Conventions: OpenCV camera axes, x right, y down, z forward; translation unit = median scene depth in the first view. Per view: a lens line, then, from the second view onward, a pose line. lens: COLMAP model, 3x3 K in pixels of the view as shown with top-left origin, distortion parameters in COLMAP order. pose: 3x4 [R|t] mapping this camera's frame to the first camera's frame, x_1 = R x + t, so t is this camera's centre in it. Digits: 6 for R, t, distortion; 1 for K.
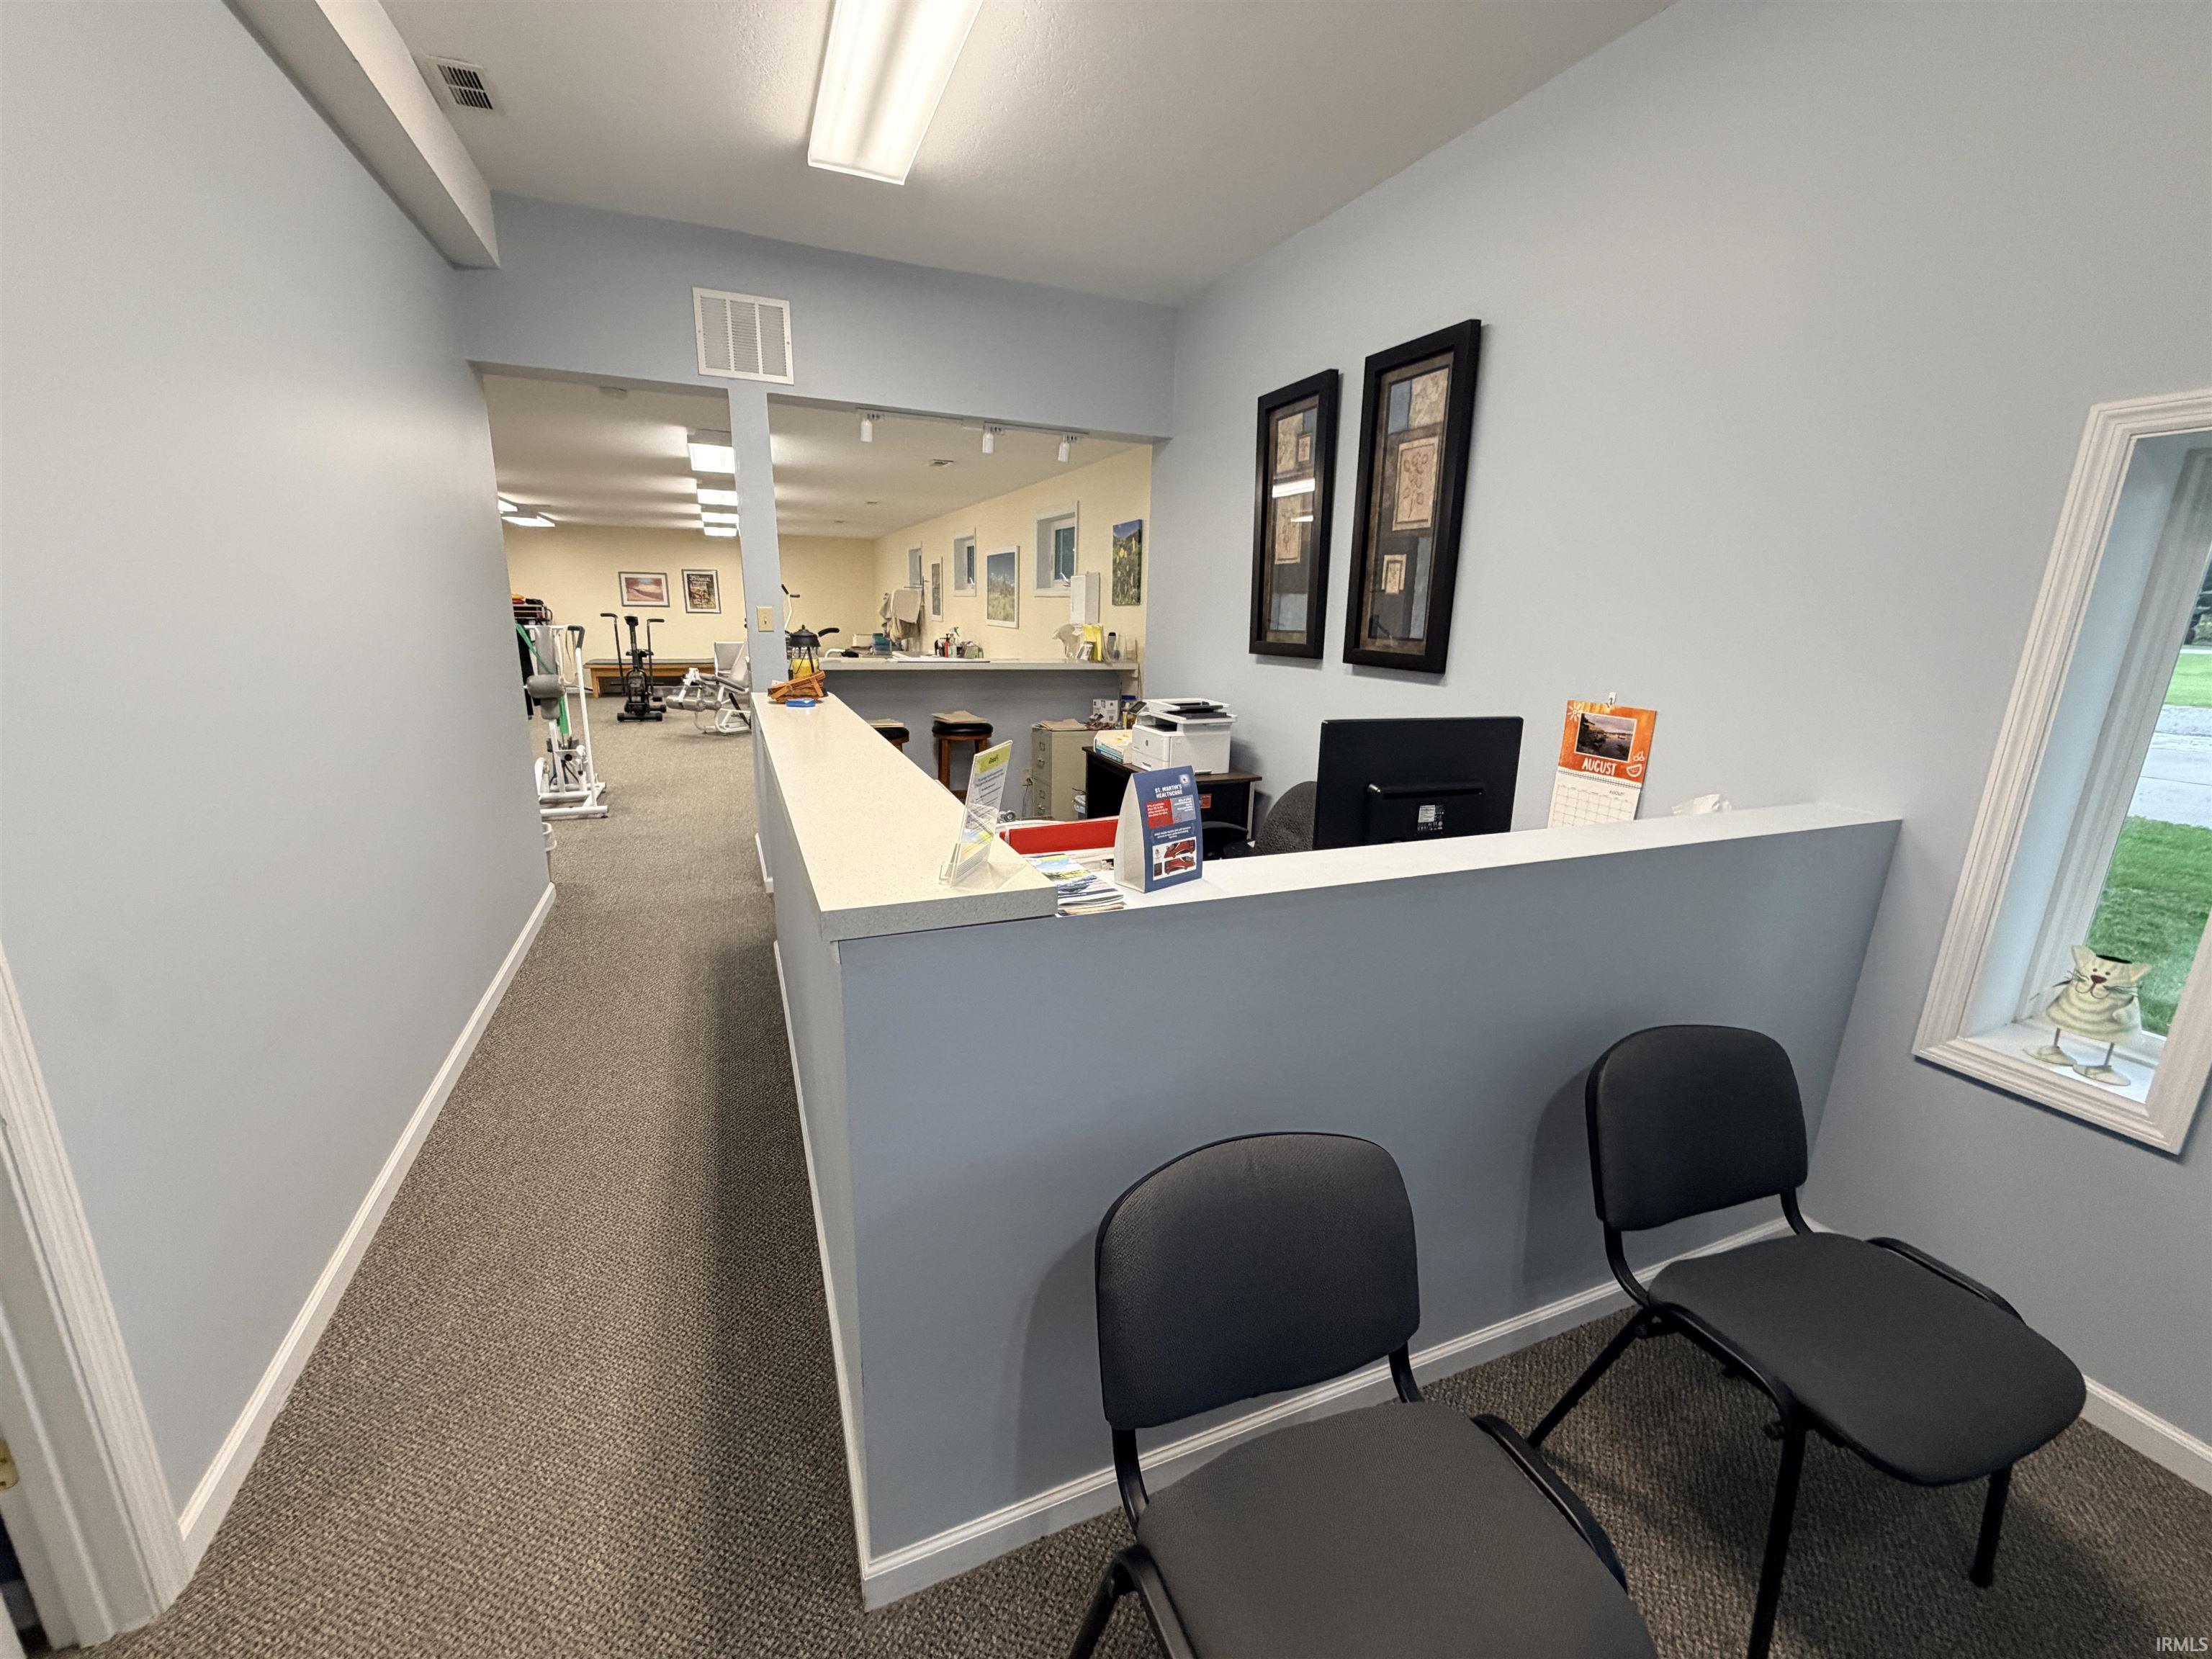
lens RADIAL K [[883.4, 0, 1096.0], [0, 883.4, 830.6], [0, 0, 1]] dist [0.001664, -0.000219]
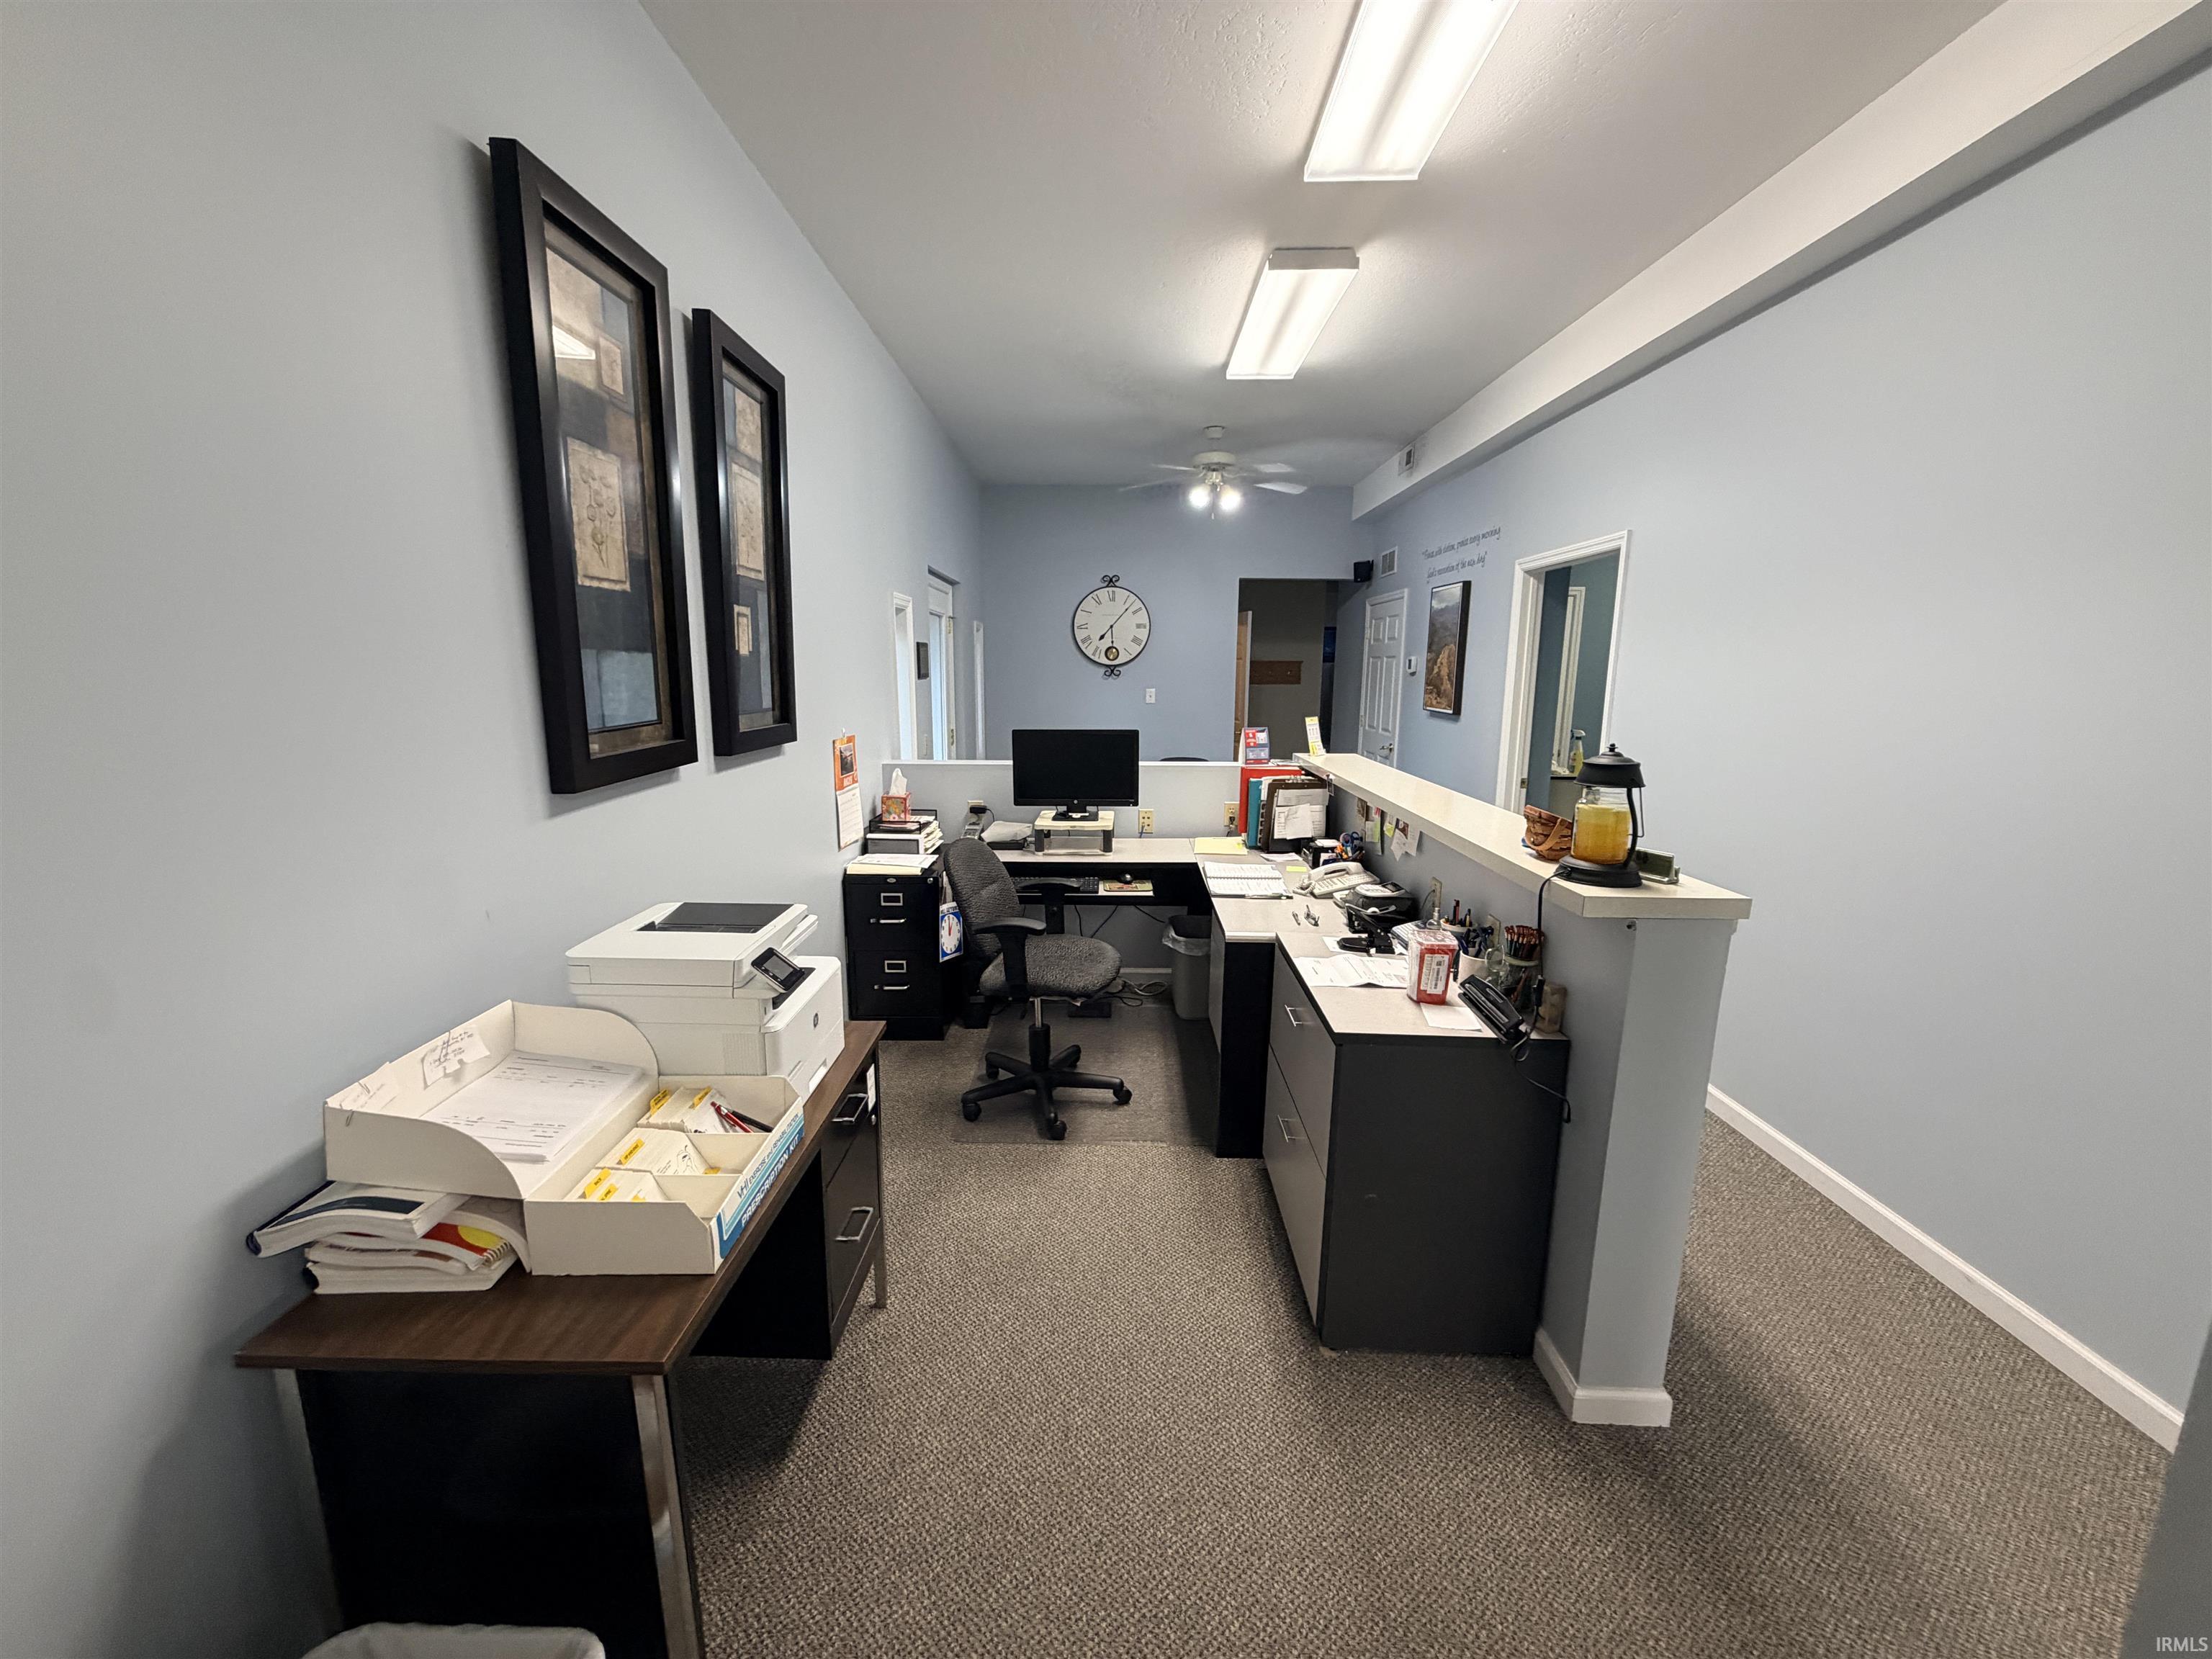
lens RADIAL K [[883.4, 0, 1100.8], [0, 883.4, 828.4], [0, 0, 1]] dist [0.001664, -0.000219]
pose [[-0.915305, -0.099556, 0.390263, -0.192822], [0.074474, 0.910424, 0.406916, -0.306352], [-0.395816, 0.401517, -0.825902, 1.144213]]
